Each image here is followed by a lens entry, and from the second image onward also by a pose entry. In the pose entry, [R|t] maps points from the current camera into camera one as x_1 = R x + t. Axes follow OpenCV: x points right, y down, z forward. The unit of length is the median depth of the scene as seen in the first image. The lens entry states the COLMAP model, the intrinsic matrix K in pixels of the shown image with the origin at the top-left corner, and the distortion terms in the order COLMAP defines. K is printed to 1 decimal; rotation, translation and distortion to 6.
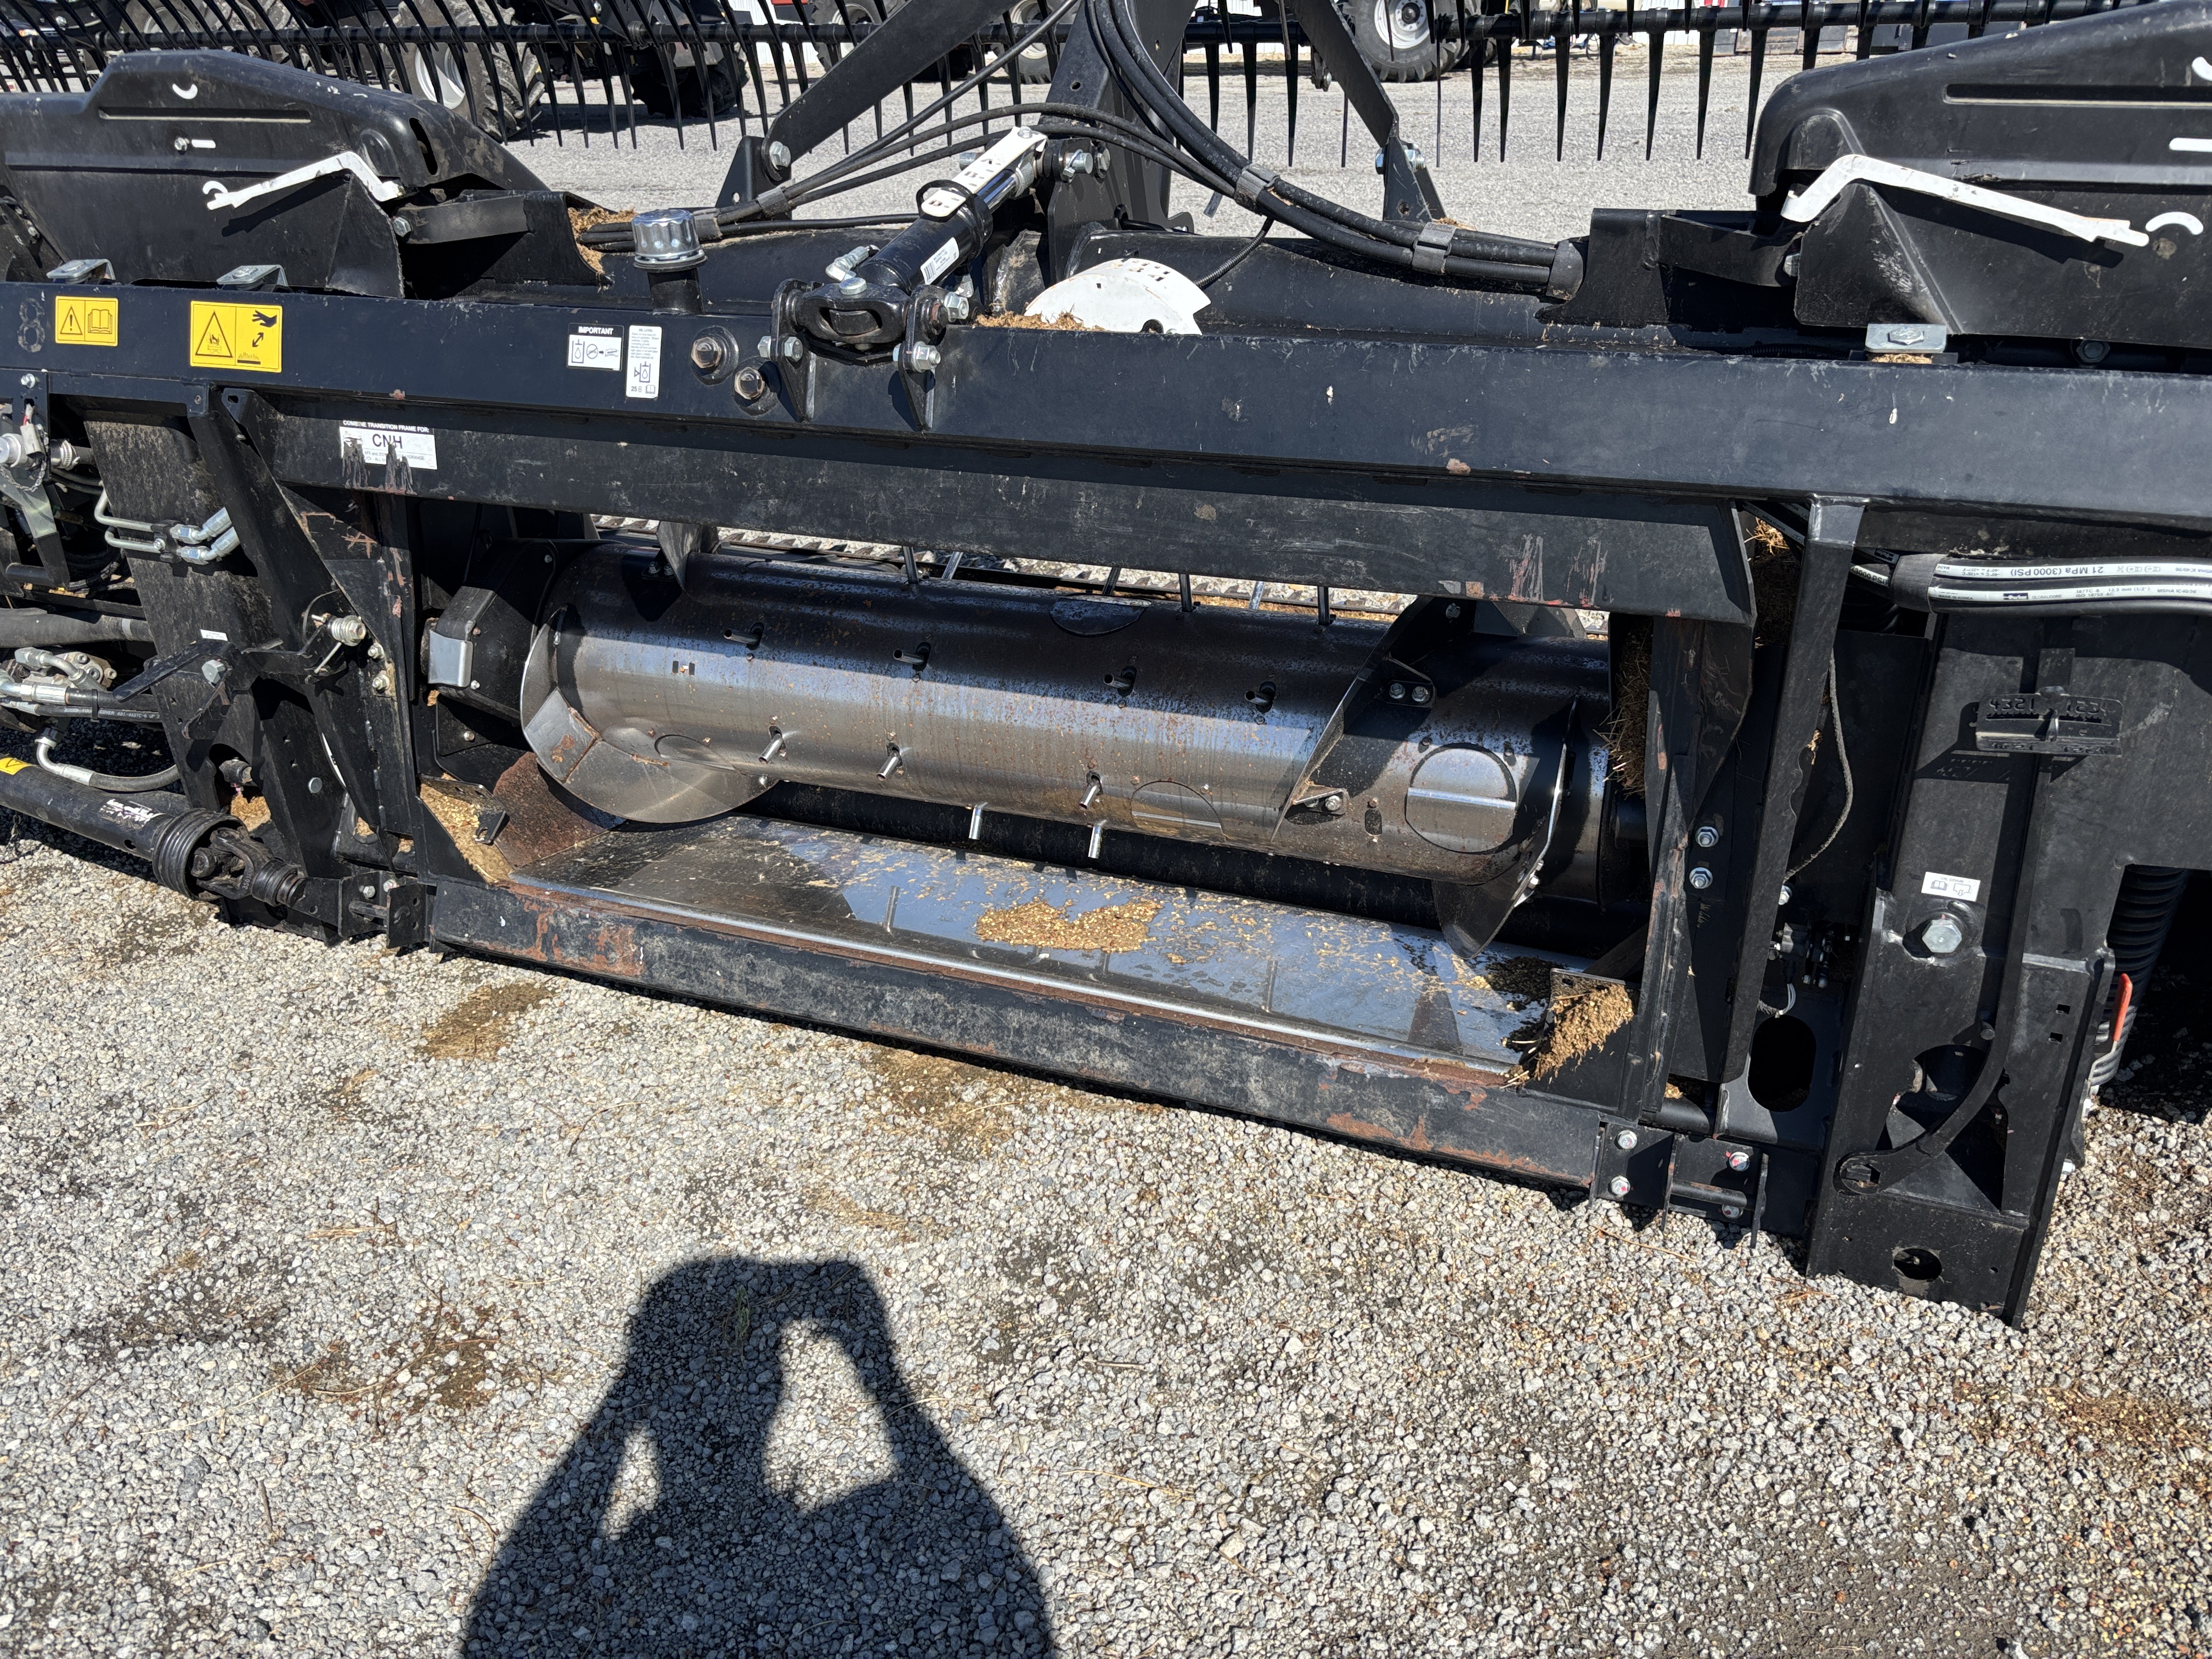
lens RADIAL K [[1687.9, 0, 1121.0], [0, 1687.9, 808.3], [0, 0, 1]] dist [-0.003521, 0.001165]
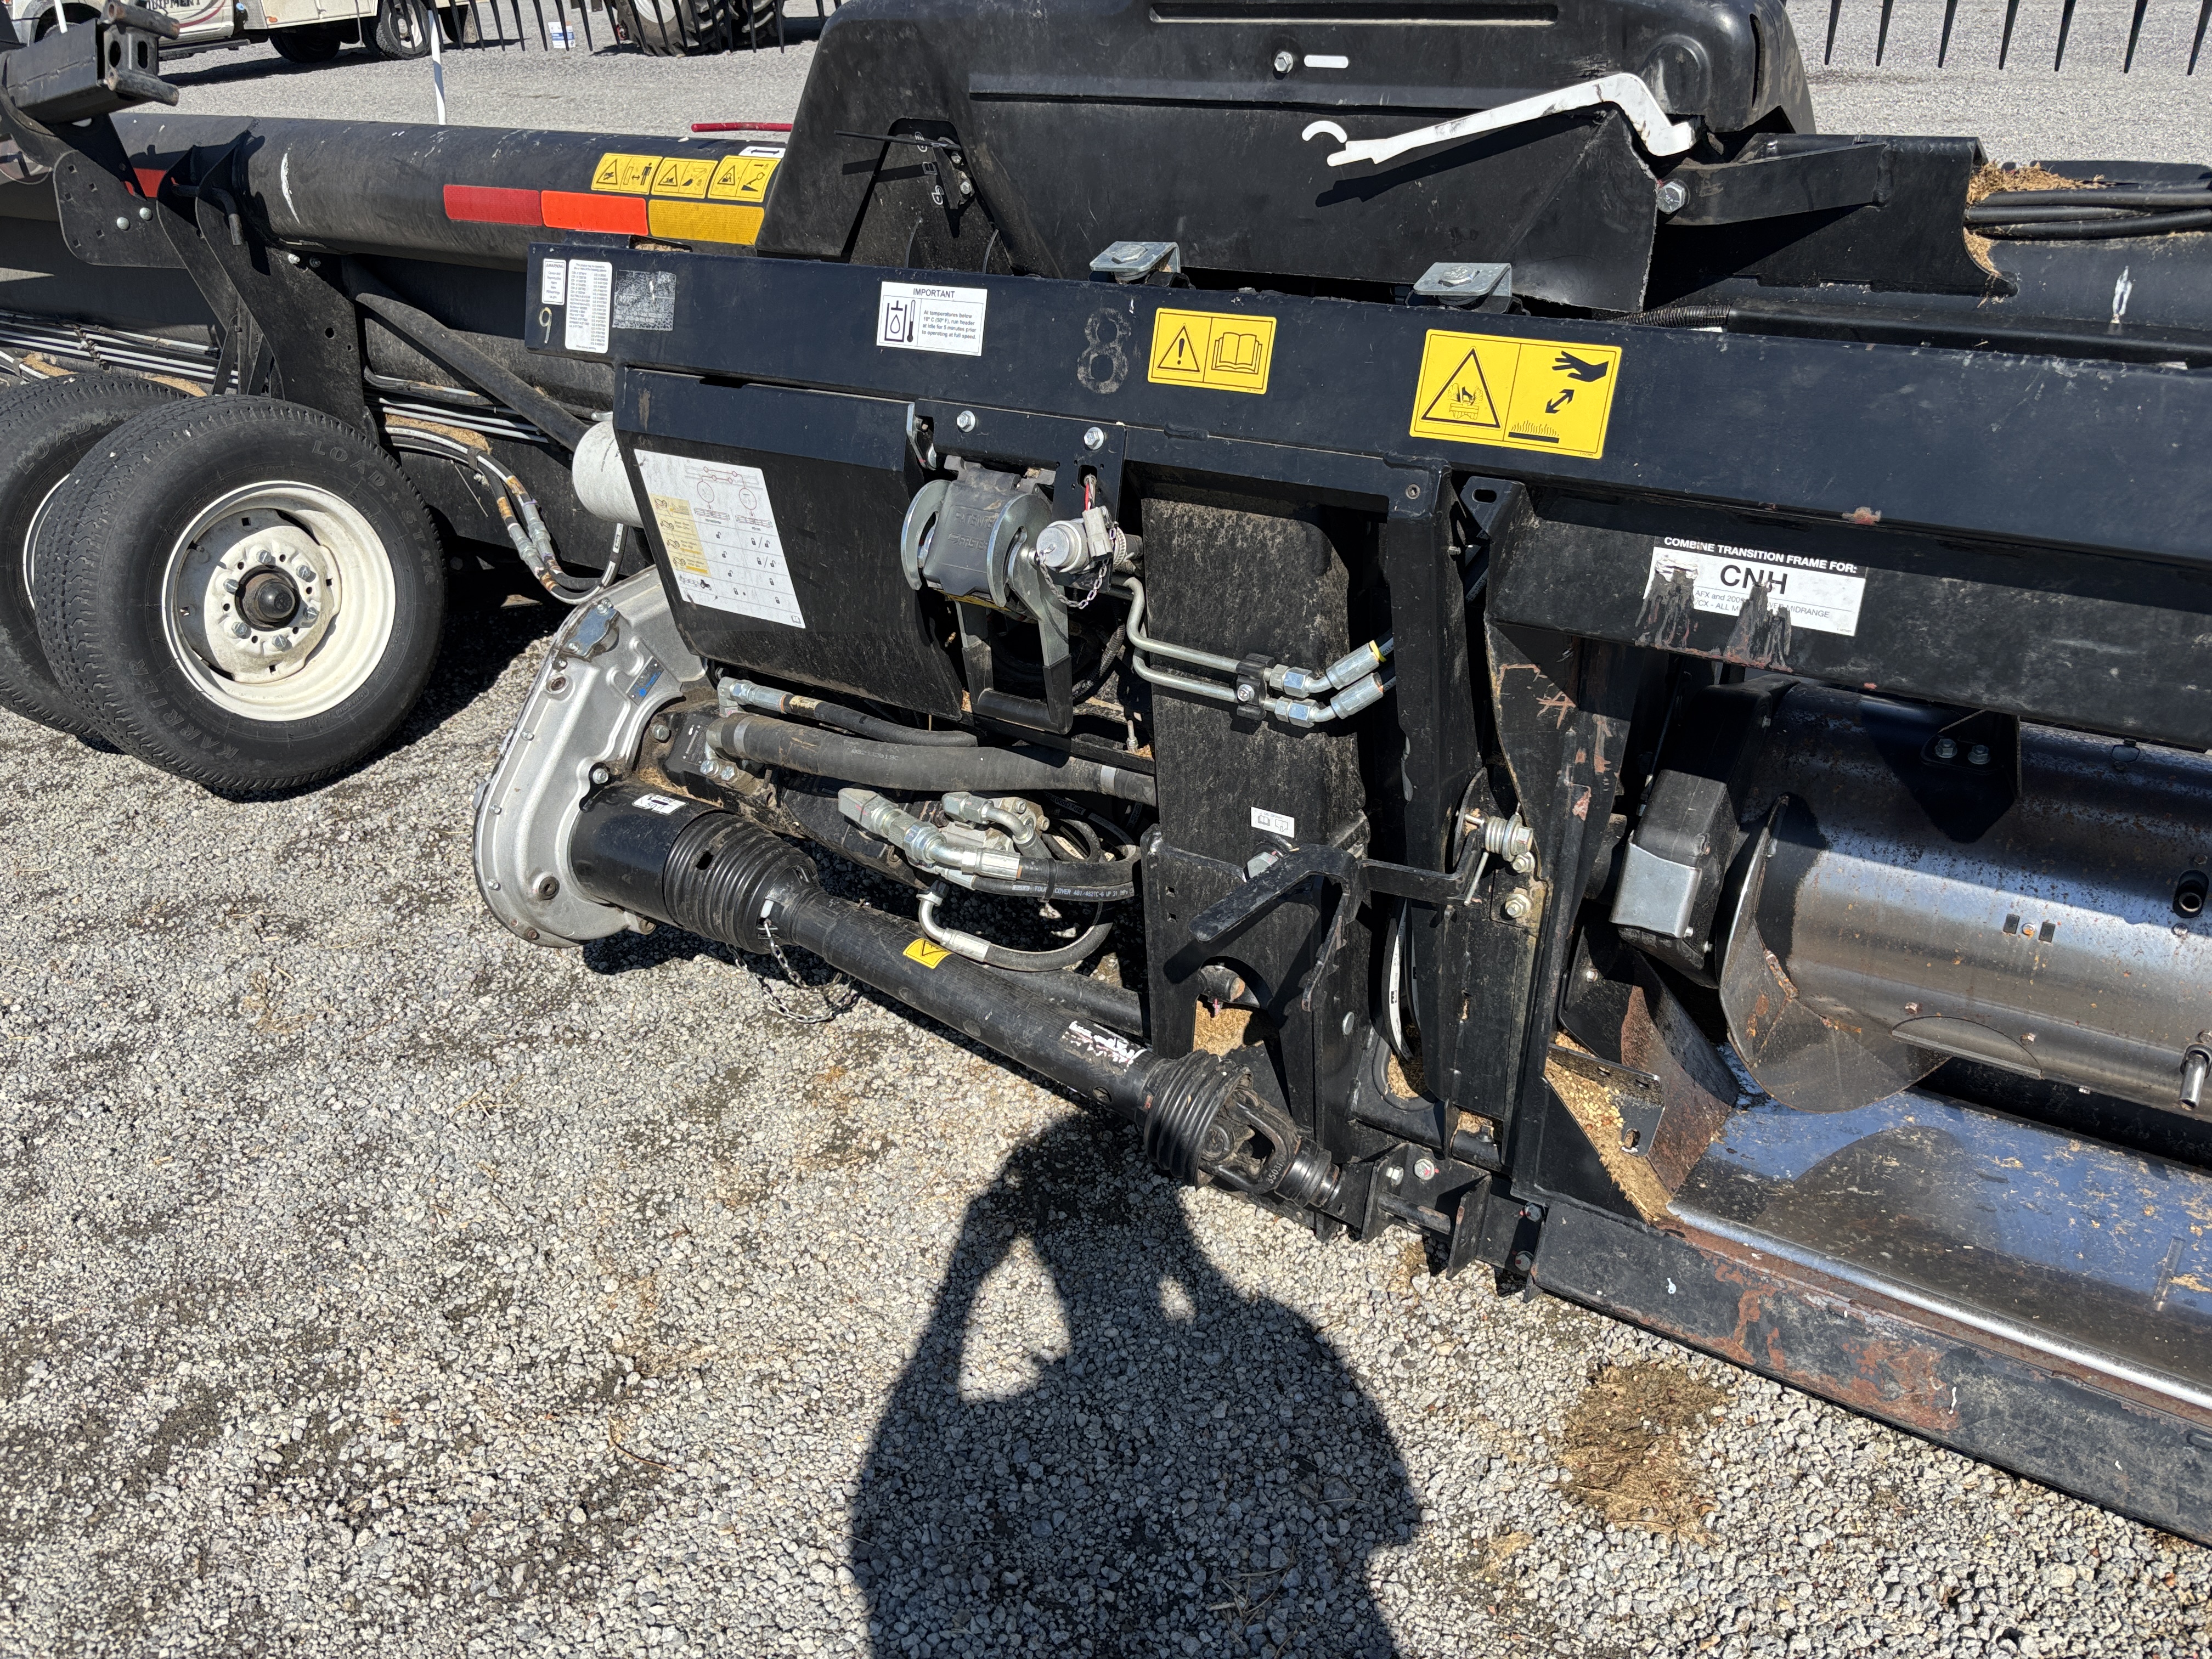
lens RADIAL K [[1706.9, 0, 1106.0], [0, 1706.9, 829.5], [0, 0, 1]] dist [0.092212, -0.194551]
pose [[0.976010, 0.080635, -0.202243, -0.477654], [-0.070438, 0.995879, 0.057130, -0.135275], [0.206016, -0.041514, 0.977668, 0.329297]]
